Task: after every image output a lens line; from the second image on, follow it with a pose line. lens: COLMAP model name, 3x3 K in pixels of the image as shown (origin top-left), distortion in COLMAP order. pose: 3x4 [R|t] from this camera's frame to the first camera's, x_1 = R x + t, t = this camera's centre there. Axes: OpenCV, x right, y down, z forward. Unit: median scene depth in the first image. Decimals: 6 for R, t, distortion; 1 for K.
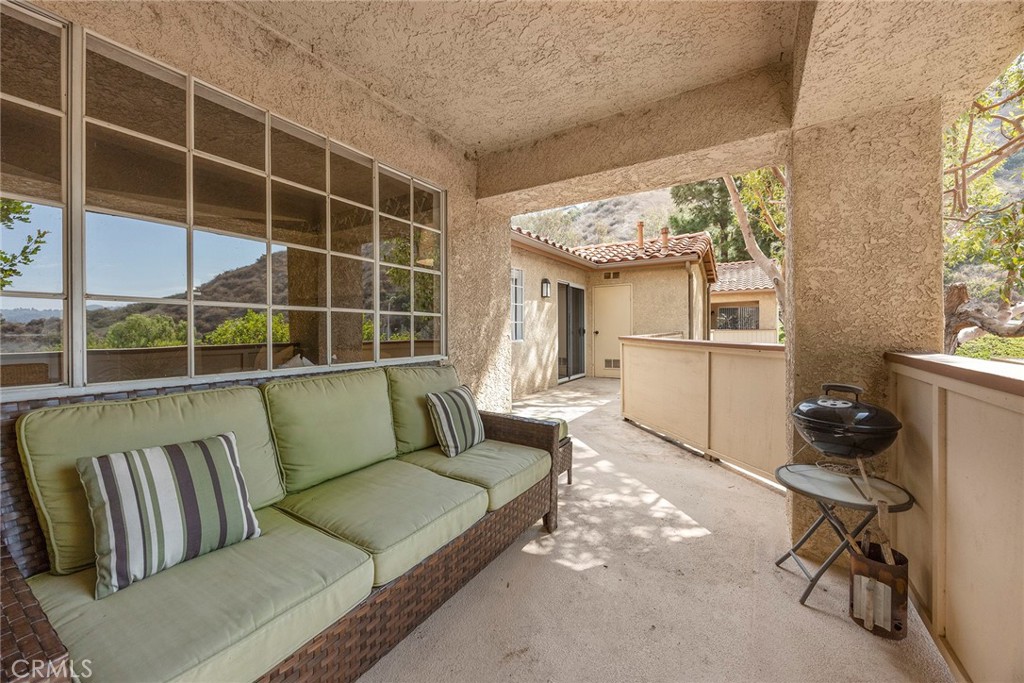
lens RADIAL K [[397.7, 0, 514.2], [0, 397.7, 333.0], [0, 0, 1]] dist [-0.003461, -0.000020]
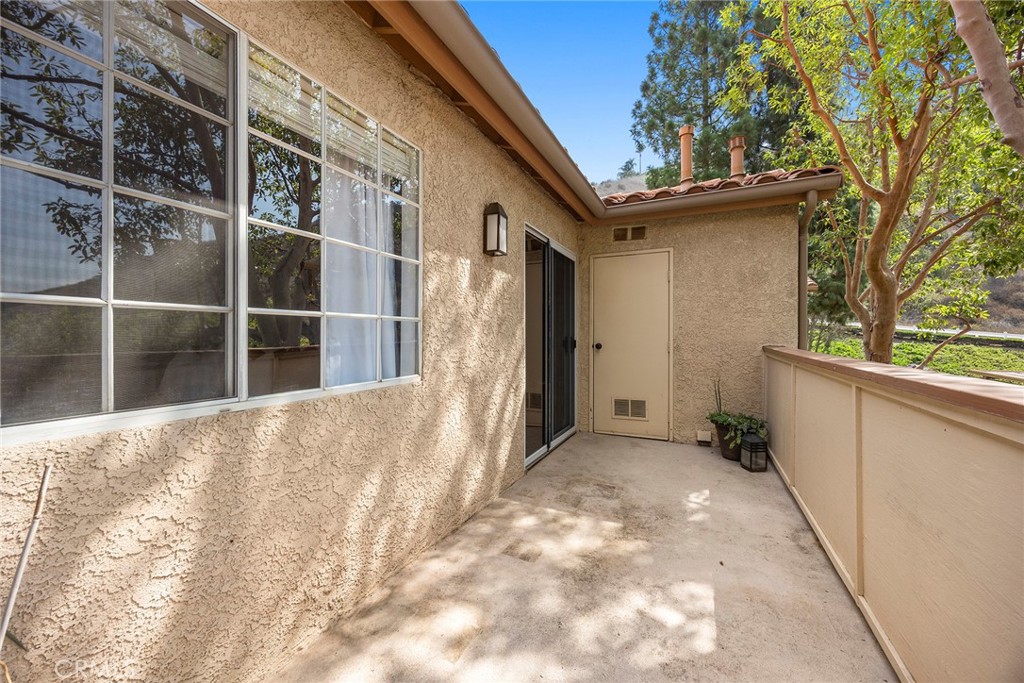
lens RADIAL K [[397.7, 0, 511.3], [0, 397.7, 339.5], [0, 0, 1]] dist [-0.003461, -0.000020]
pose [[0.995338, 0.003362, 0.096393, 0.056318], [-0.002775, 0.999977, -0.006217, -0.007974], [-0.096411, 0.005921, 0.995324, 0.604021]]
